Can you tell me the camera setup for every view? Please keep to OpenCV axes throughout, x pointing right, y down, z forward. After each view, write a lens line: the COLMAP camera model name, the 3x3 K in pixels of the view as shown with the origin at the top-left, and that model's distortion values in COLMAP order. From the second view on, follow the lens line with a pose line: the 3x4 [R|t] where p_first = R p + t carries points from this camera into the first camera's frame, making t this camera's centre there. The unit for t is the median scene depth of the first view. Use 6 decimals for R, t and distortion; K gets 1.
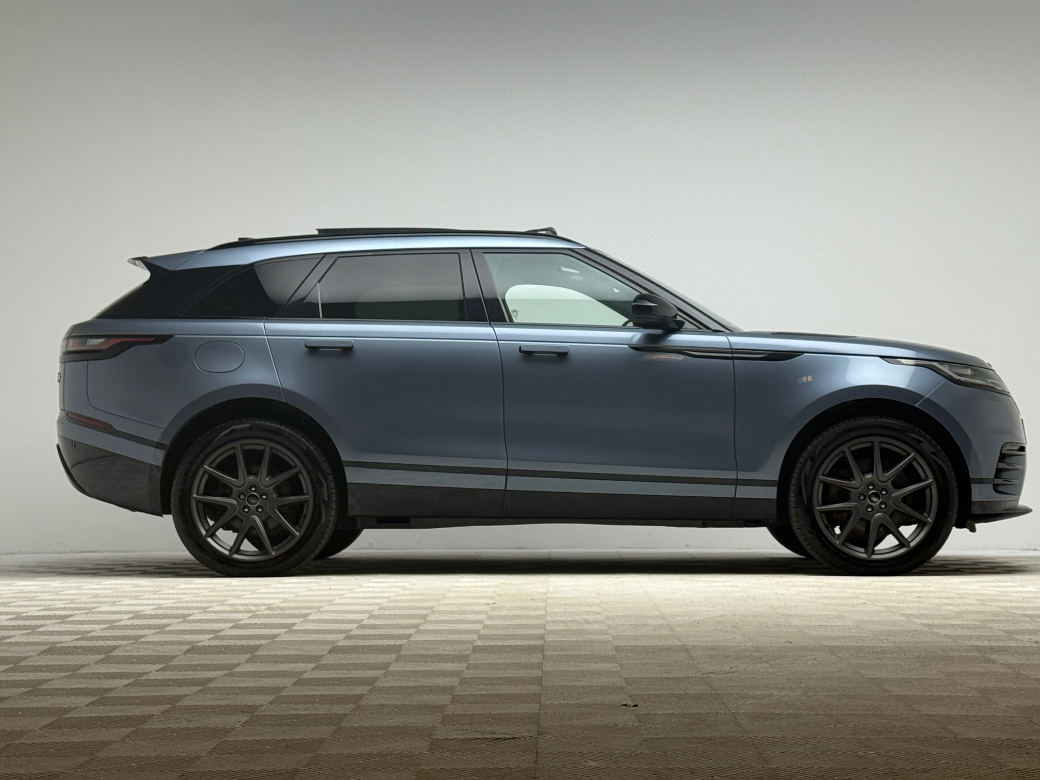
lens RADIAL K [[2061.7, 0, 519.7], [0, 2061.7, 387.4], [0, 0, 1]] dist [0.091744, 0.000000]
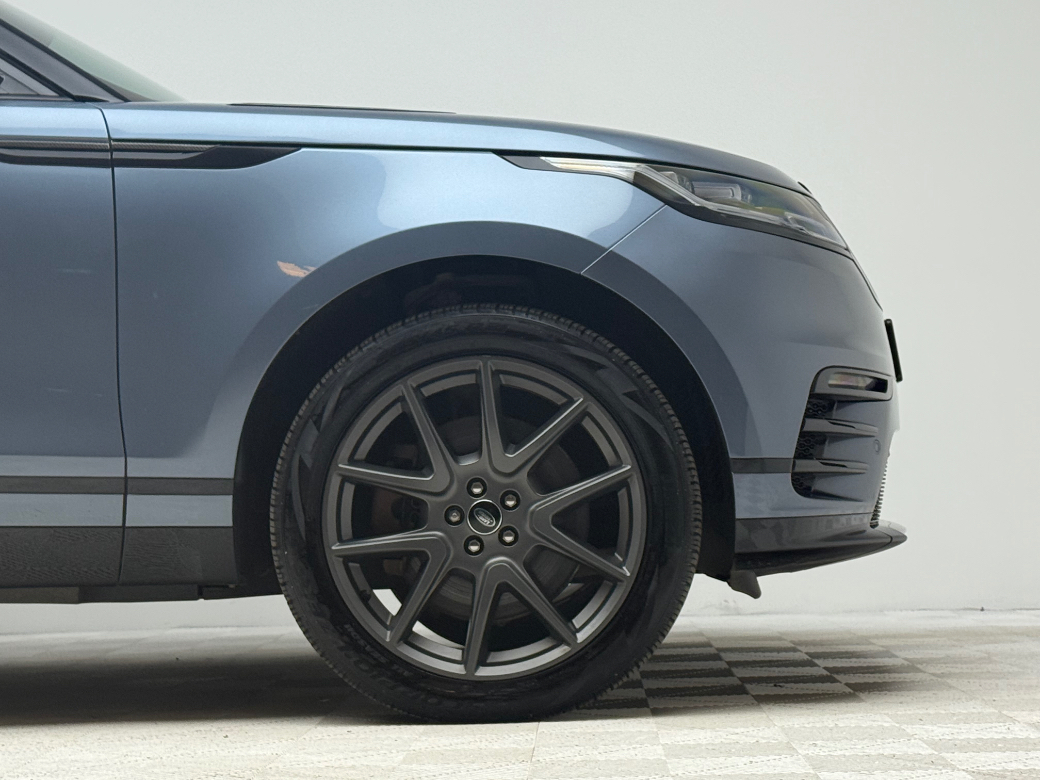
lens RADIAL K [[2179.7, 0, 519.6], [0, 2179.7, 394.3], [0, 0, 1]] dist [0.168265, 0.000000]
pose [[0.999649, -0.025129, -0.008347, 0.181527], [0.025085, 0.999672, -0.005235, 0.032837], [0.008476, 0.005024, 0.999951, 0.593033]]
